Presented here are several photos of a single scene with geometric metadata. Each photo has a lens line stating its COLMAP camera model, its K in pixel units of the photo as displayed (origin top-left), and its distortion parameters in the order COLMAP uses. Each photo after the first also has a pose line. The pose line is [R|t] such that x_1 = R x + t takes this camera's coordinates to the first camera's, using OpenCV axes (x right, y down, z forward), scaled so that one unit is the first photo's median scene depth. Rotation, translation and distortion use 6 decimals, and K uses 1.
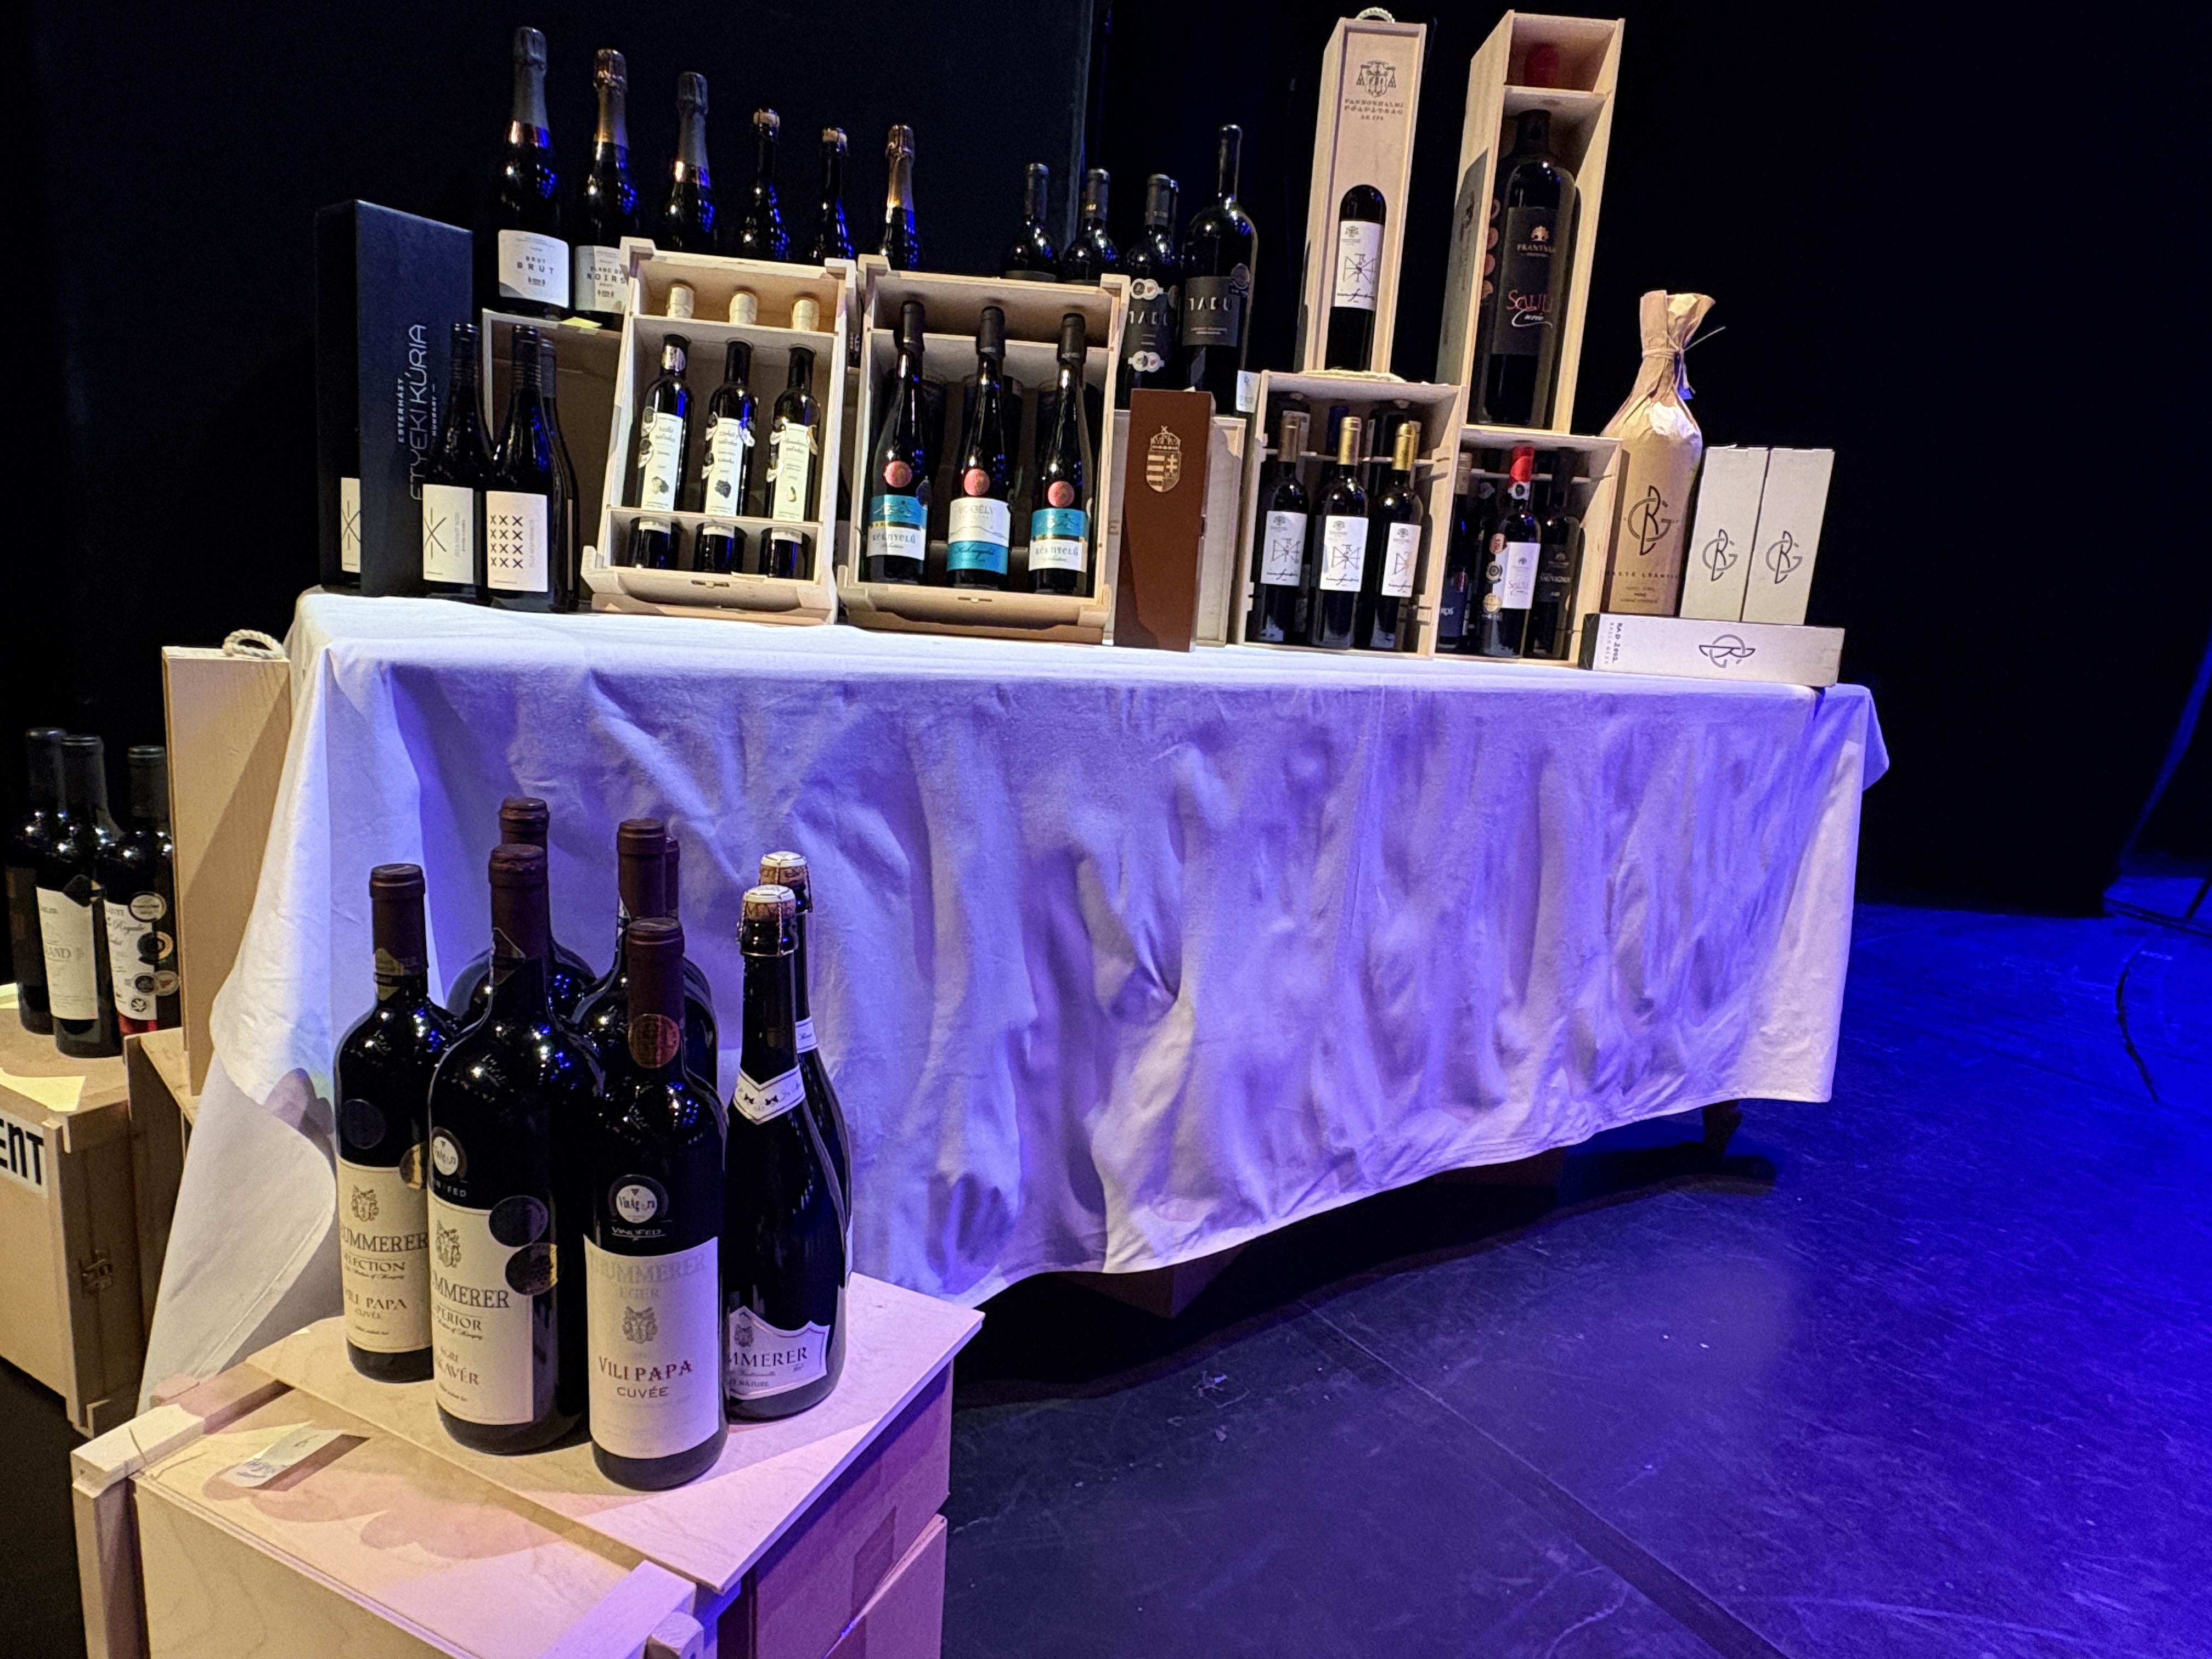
lens RADIAL K [[1286.8, 0, 1106.0], [0, 1286.8, 829.5], [0, 0, 1]] dist [0.001879, 0.000440]
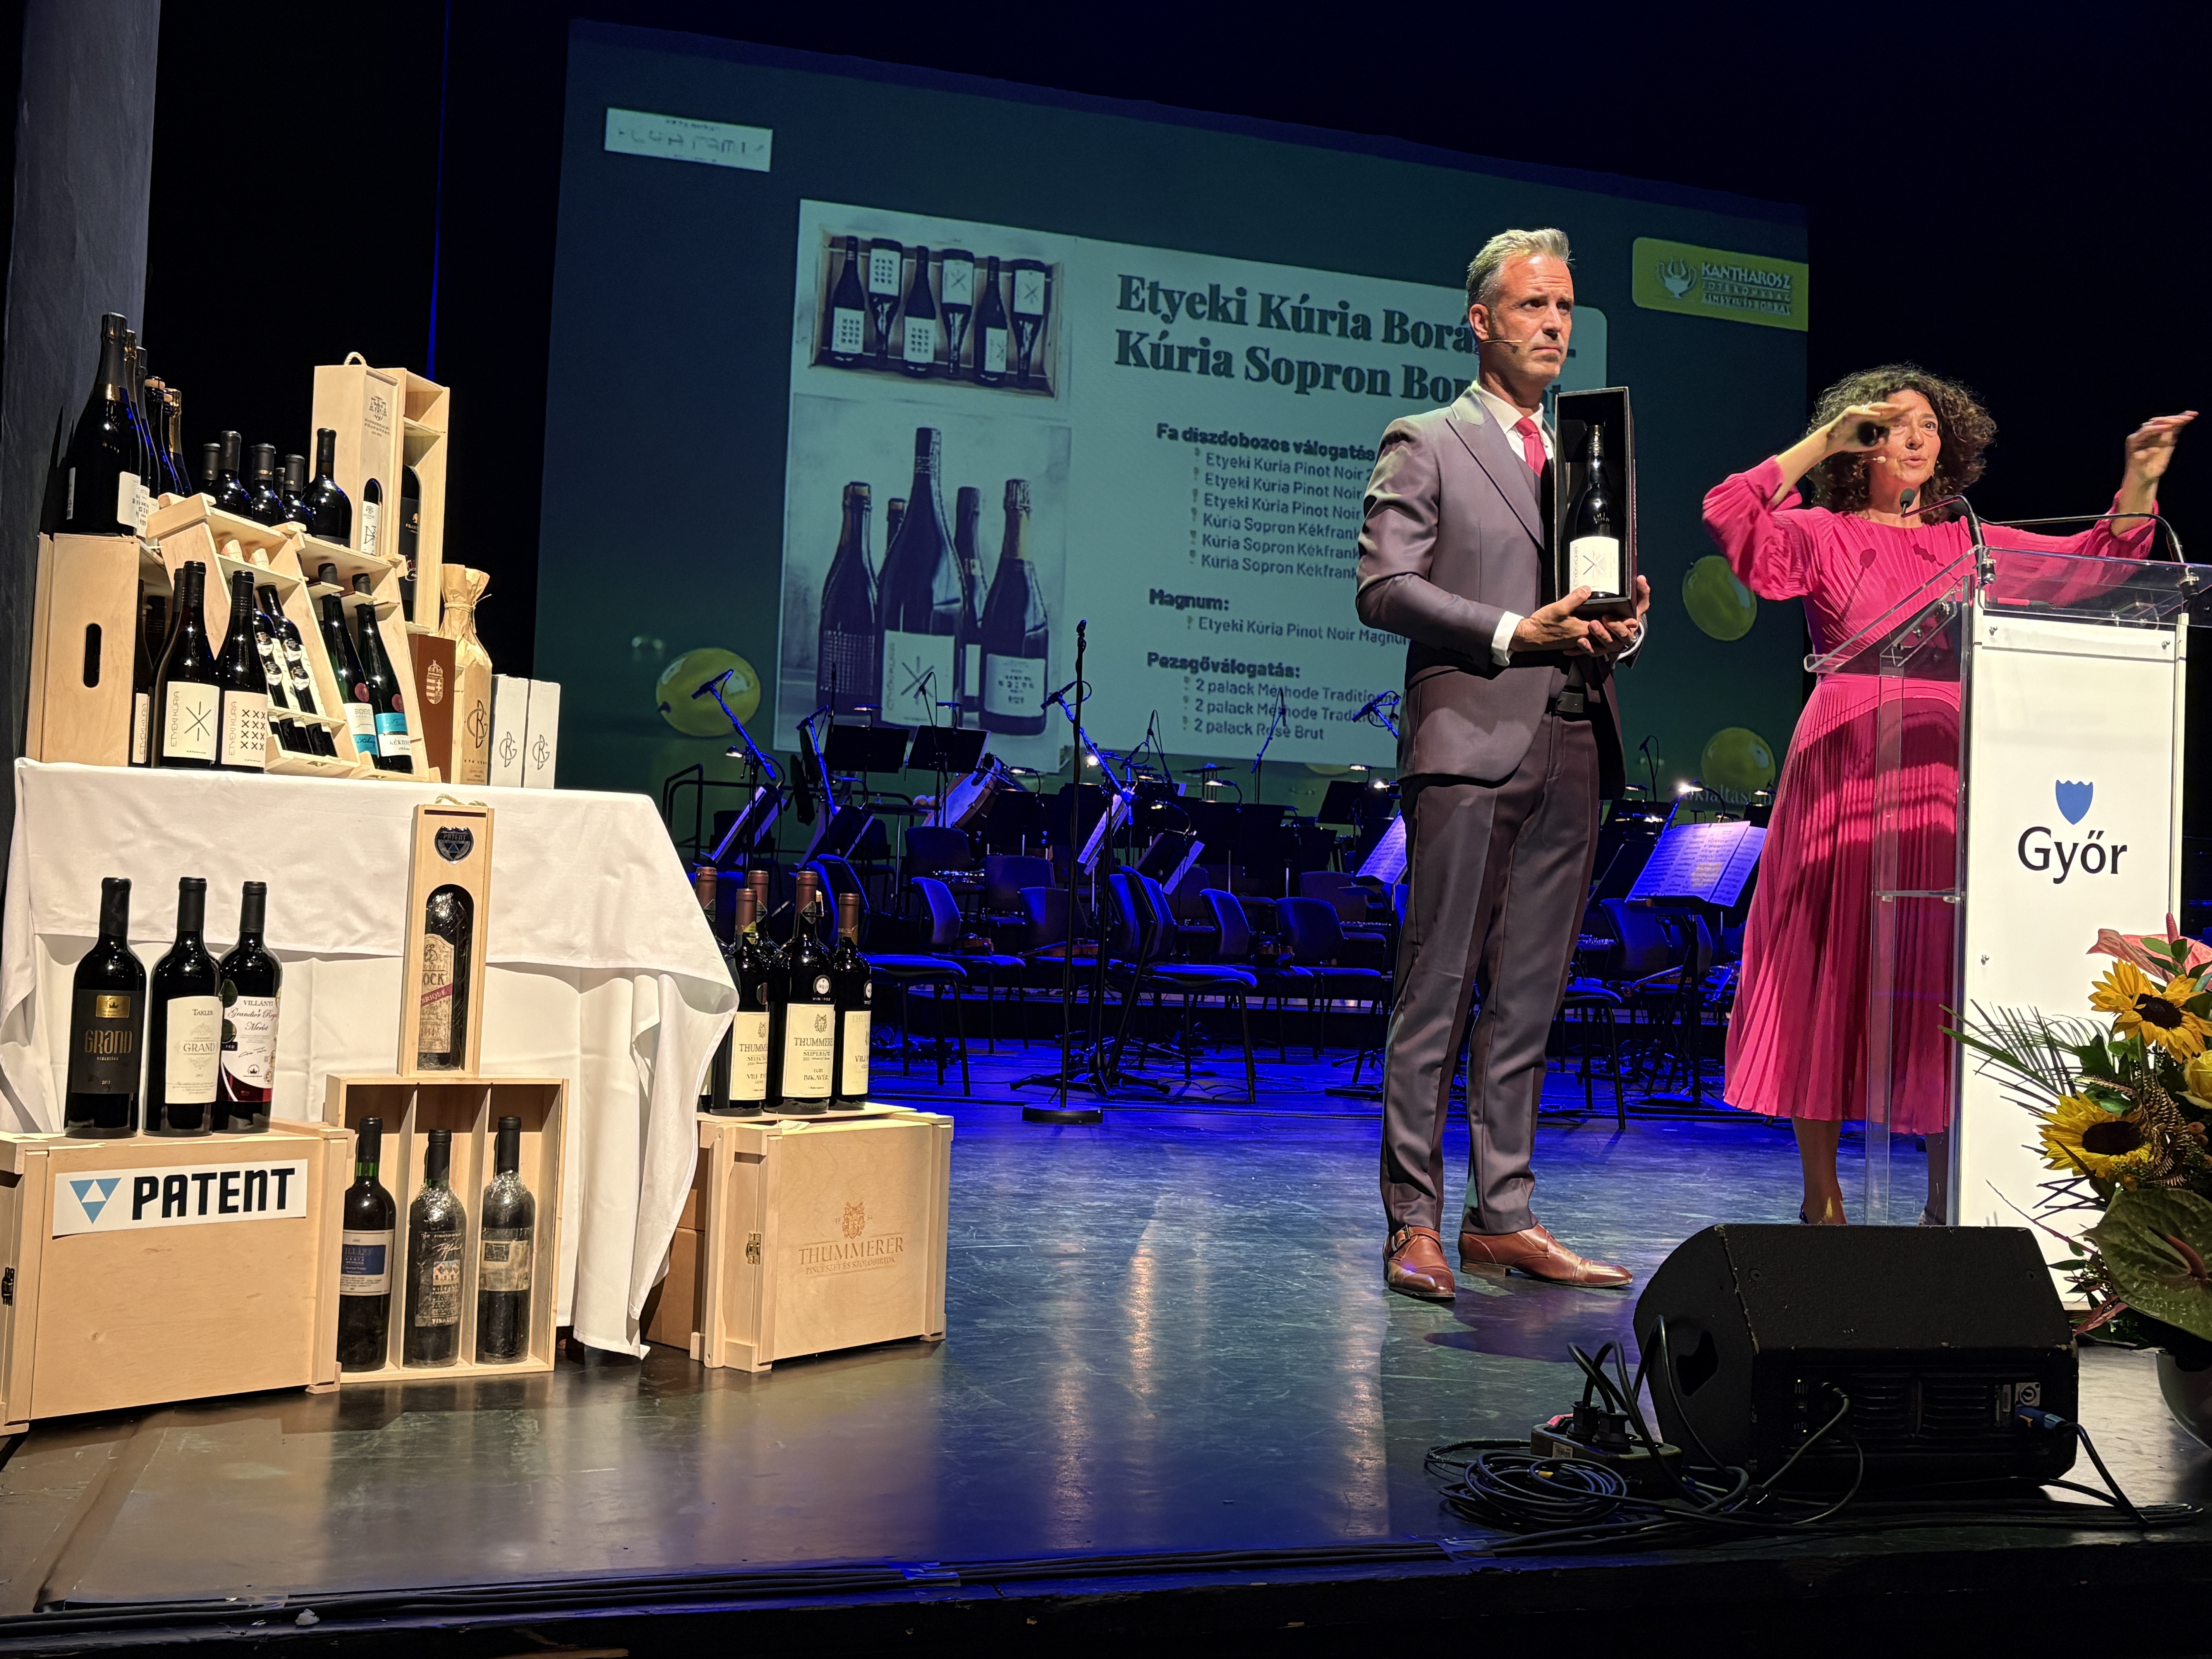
lens RADIAL K [[2241.7, 0, 1108.5], [0, 2241.7, 818.6], [0, 0, 1]] dist [0.037916, -0.033921]
pose [[0.276962, -0.008677, 0.960842, -1.839481], [0.155689, 0.987151, -0.035963, 0.063615], [-0.948184, 0.159553, 0.274754, -0.335301]]
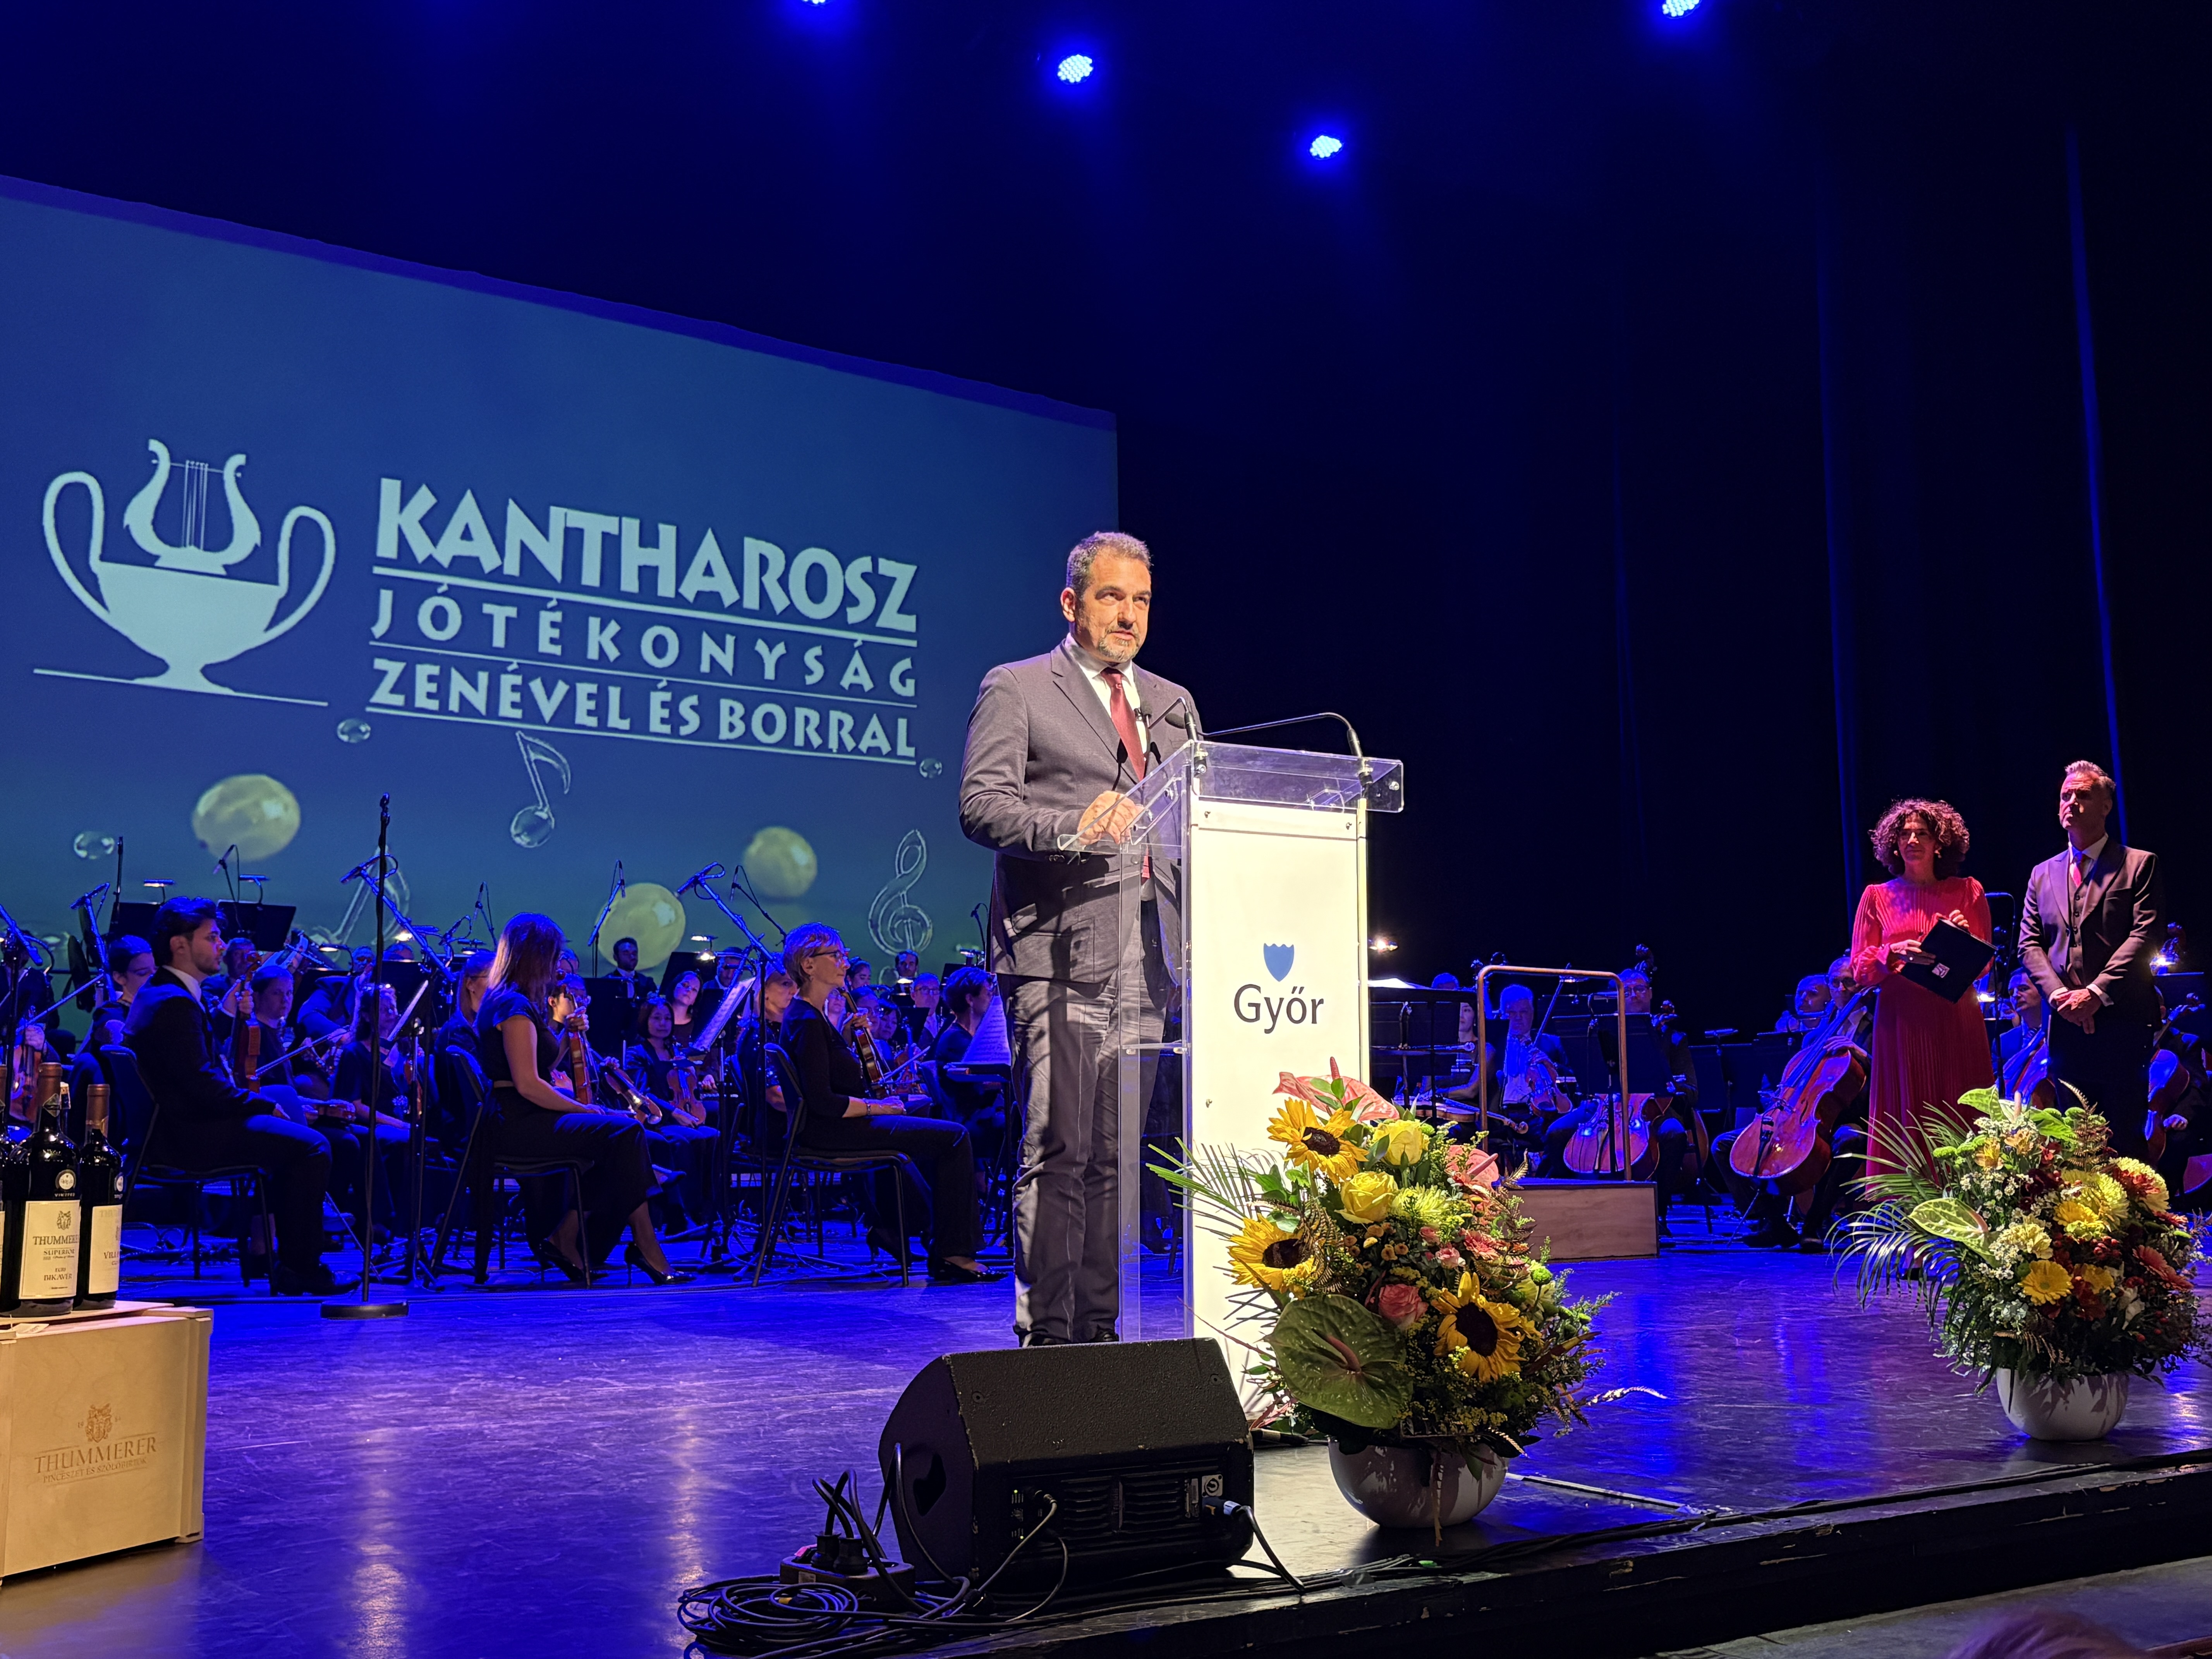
lens RADIAL K [[2241.7, 0, 1108.5], [0, 2241.7, 818.6], [0, 0, 1]] dist [0.037916, -0.033921]
pose [[-0.007613, 0.062622, 0.998008, -1.955129], [0.184783, 0.980937, -0.060142, 0.073725], [-0.982750, 0.183957, -0.019040, -0.417276]]
